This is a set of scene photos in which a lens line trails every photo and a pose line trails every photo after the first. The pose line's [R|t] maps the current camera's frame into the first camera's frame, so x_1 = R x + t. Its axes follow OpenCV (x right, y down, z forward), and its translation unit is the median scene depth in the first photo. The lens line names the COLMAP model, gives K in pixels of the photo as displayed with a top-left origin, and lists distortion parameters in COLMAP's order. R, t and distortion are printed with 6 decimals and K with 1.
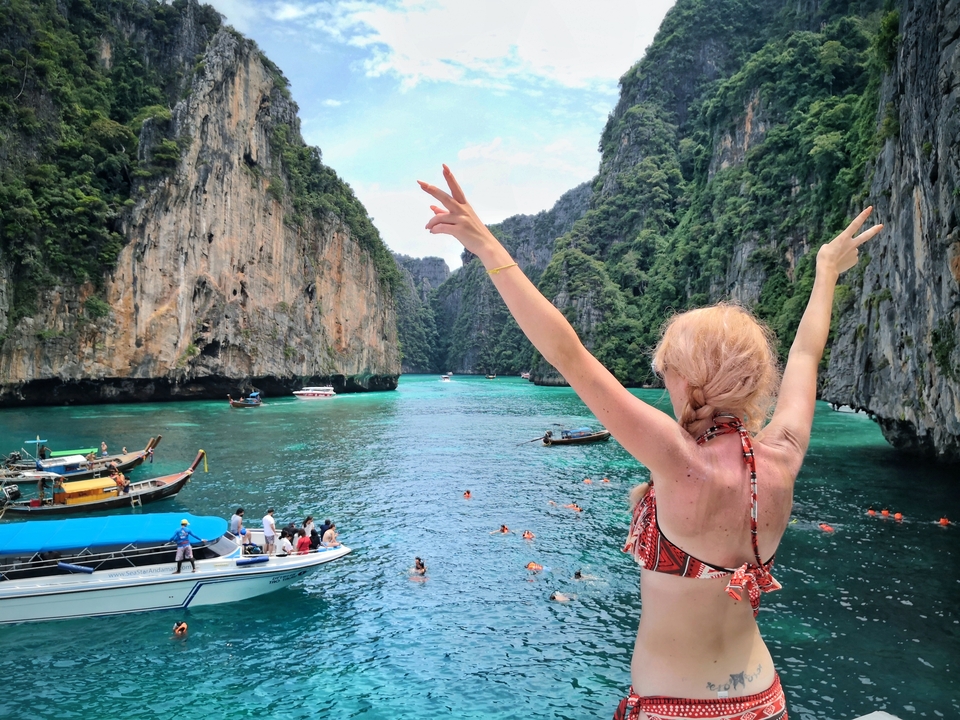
lens RADIAL K [[763.2, 0, 483.6], [0, 763.2, 352.2], [0, 0, 1]] dist [-0.030423, -0.008791]
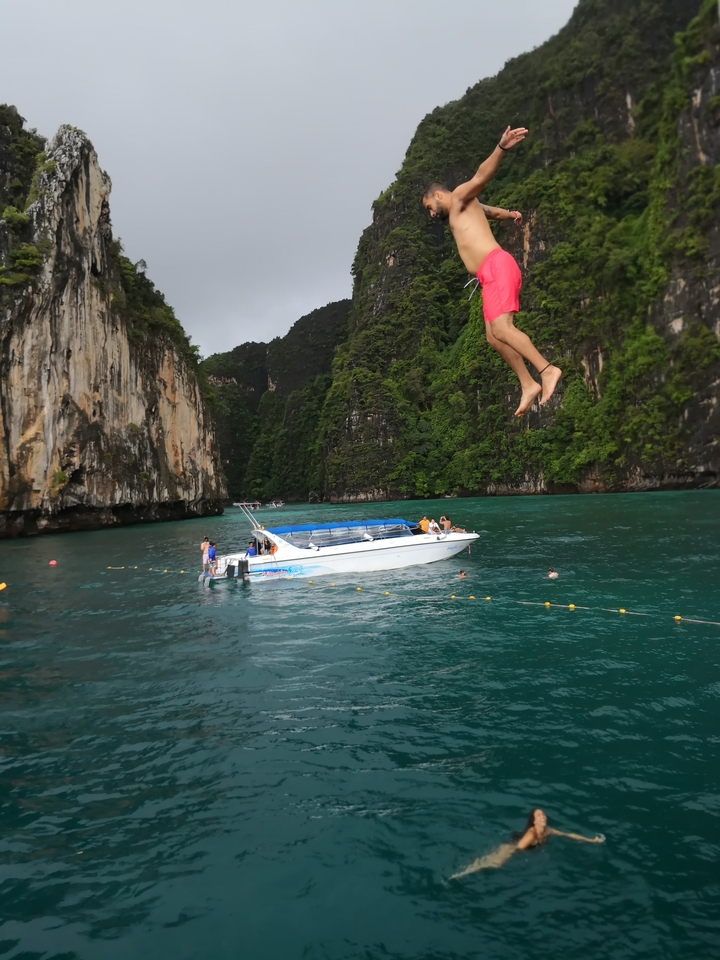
lens RADIAL K [[763.2, 0, 362.5], [0, 763.2, 476.8], [0, 0, 1]] dist [-0.030423, -0.008791]
pose [[0.971237, -0.062902, 0.229657, -0.208329], [0.064854, 0.997894, -0.000953, 0.017852], [-0.229114, 0.015820, 0.973271, 0.032346]]
